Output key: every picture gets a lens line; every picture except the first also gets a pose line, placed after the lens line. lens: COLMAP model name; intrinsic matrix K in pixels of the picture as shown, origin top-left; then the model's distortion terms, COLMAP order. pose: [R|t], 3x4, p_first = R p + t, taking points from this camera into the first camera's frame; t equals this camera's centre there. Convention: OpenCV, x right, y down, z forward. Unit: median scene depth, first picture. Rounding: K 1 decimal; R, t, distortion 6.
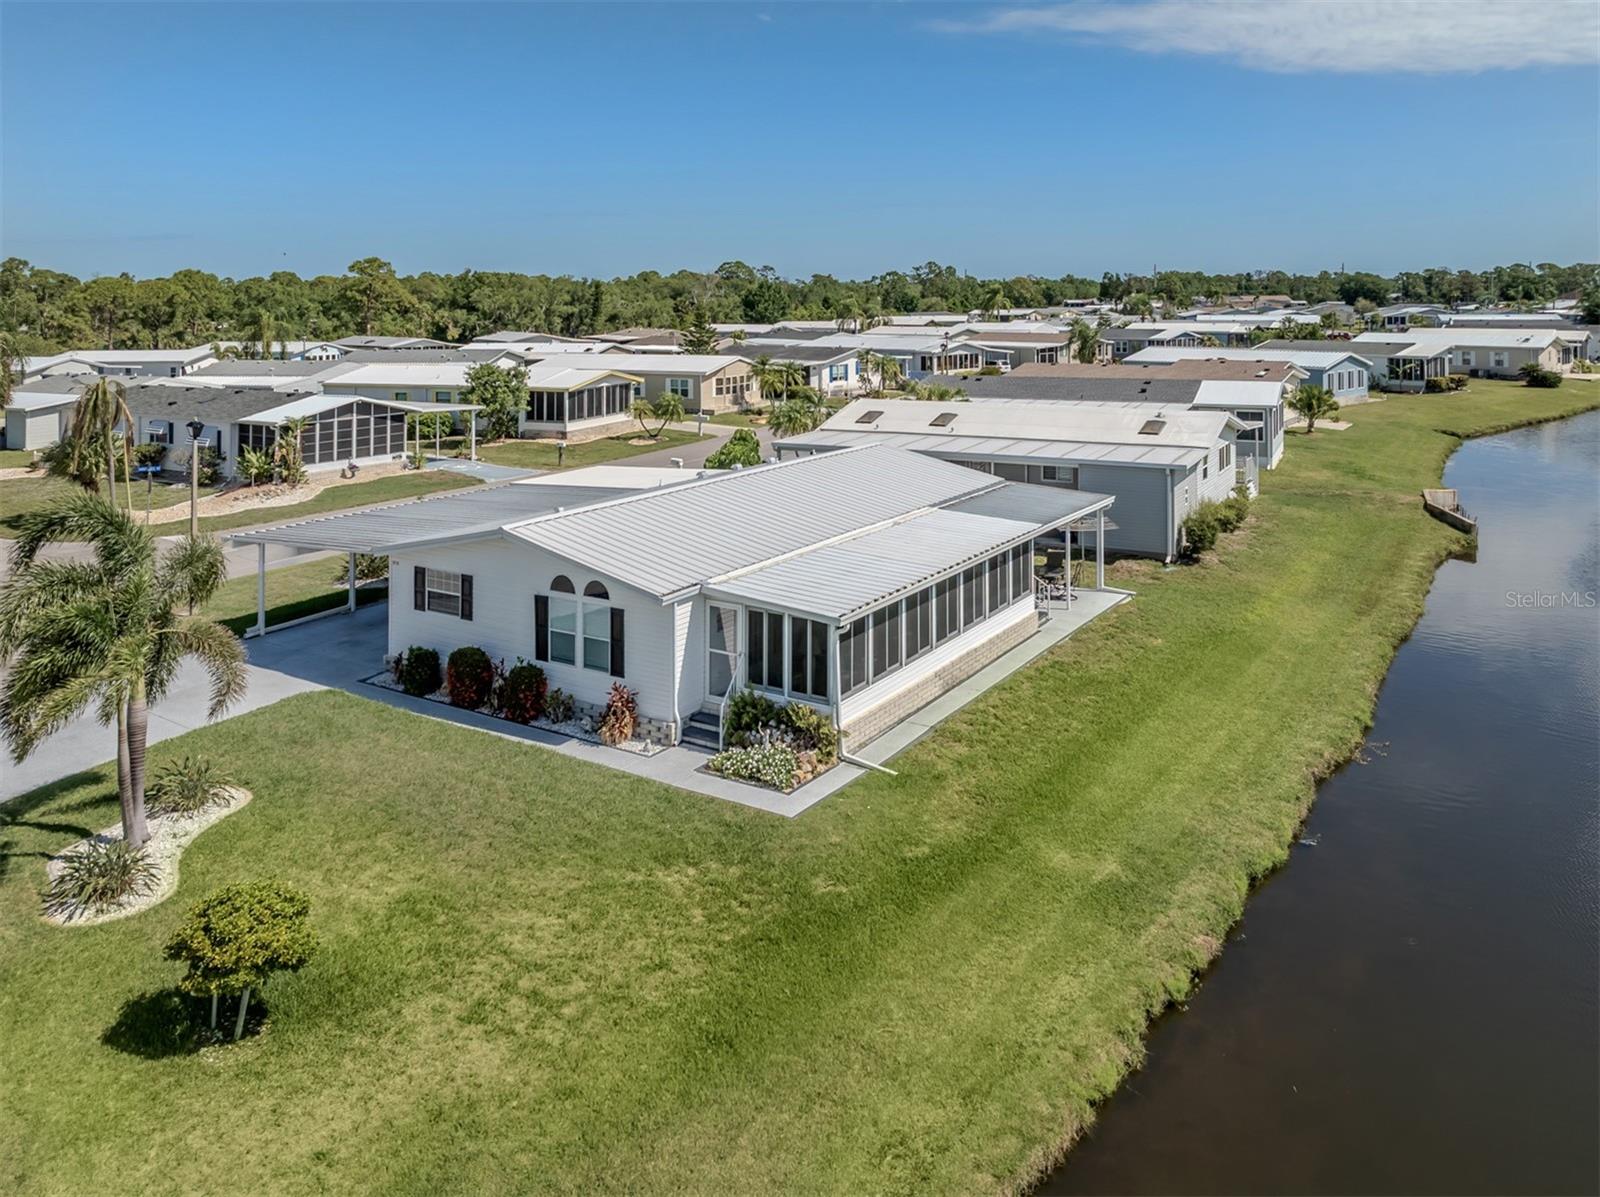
lens RADIAL K [[1233.3, 0, 807.1], [0, 1233.3, 607.4], [0, 0, 1]] dist [-0.029395, 0.014366]
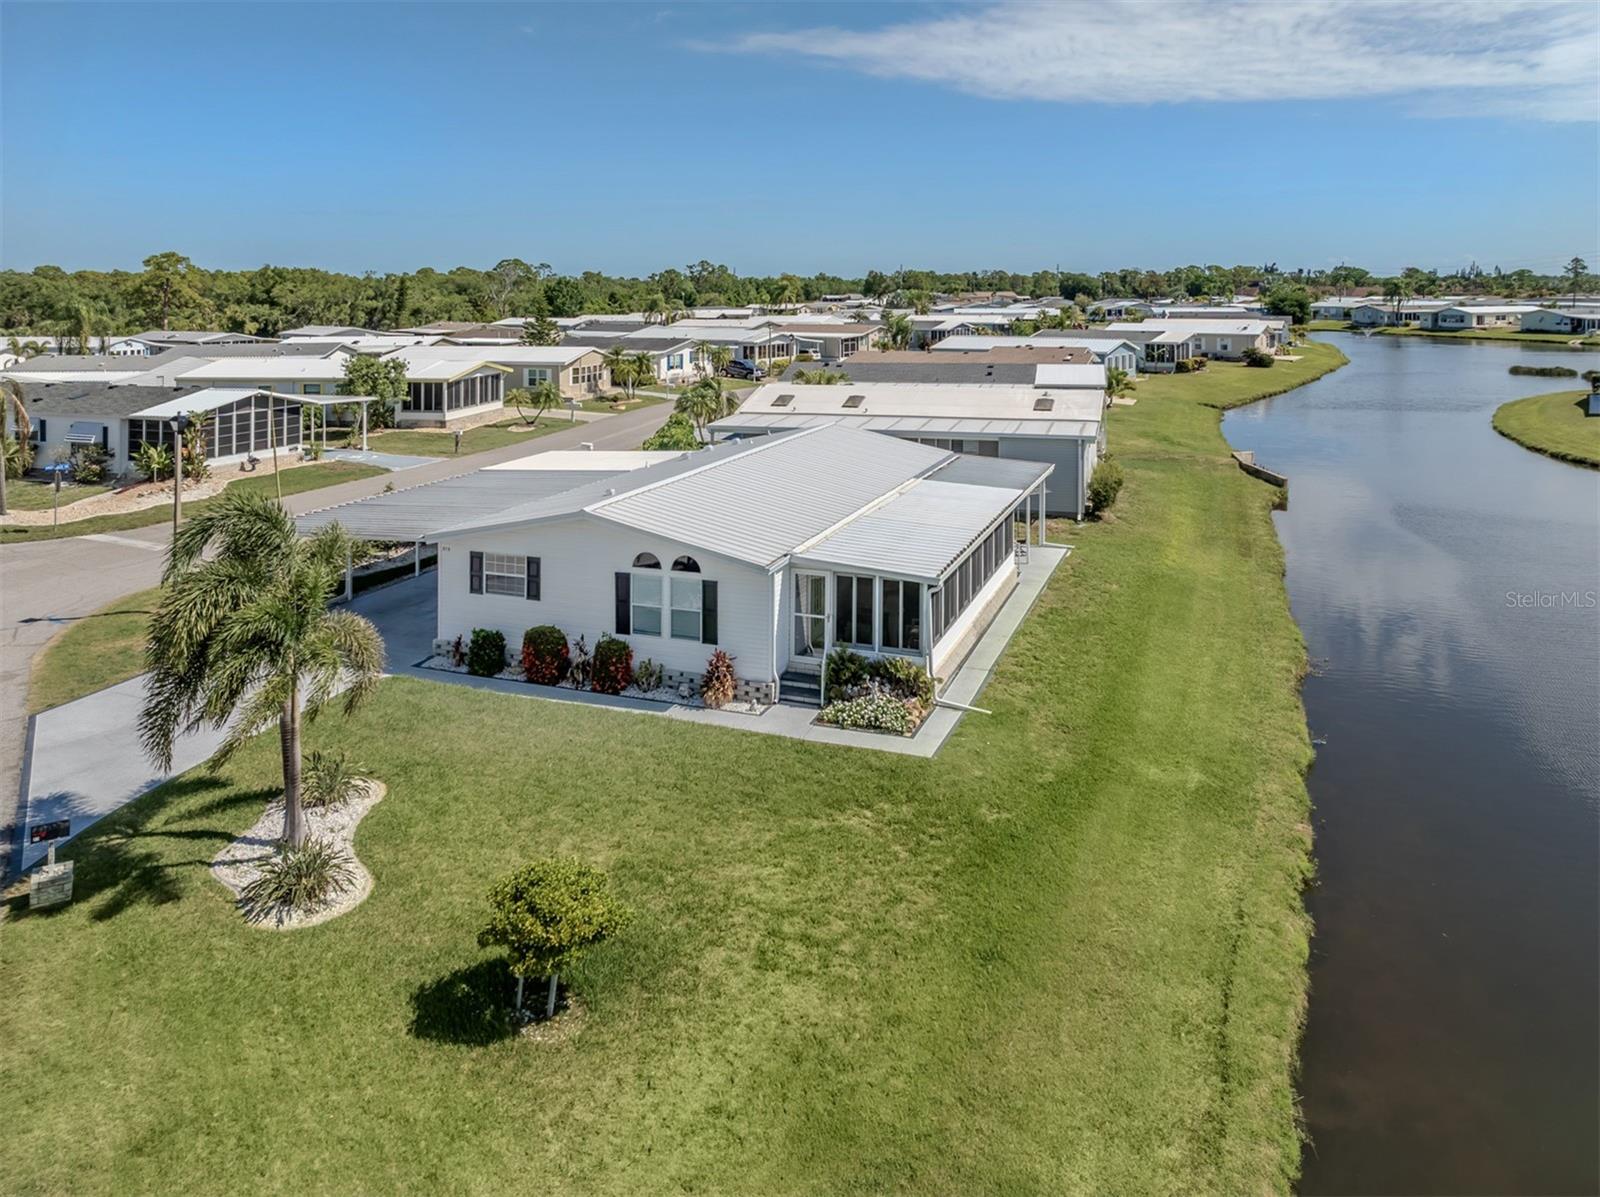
lens RADIAL K [[1109.9, 0, 800.0], [0, 1109.9, 598.5], [0, 0, 1]] dist [-0.023833, 0.005664]
pose [[0.975480, -0.055335, 0.213017, -0.160533], [0.050634, 0.998339, 0.027468, -0.003549], [-0.214183, -0.016008, 0.976662, 0.021183]]
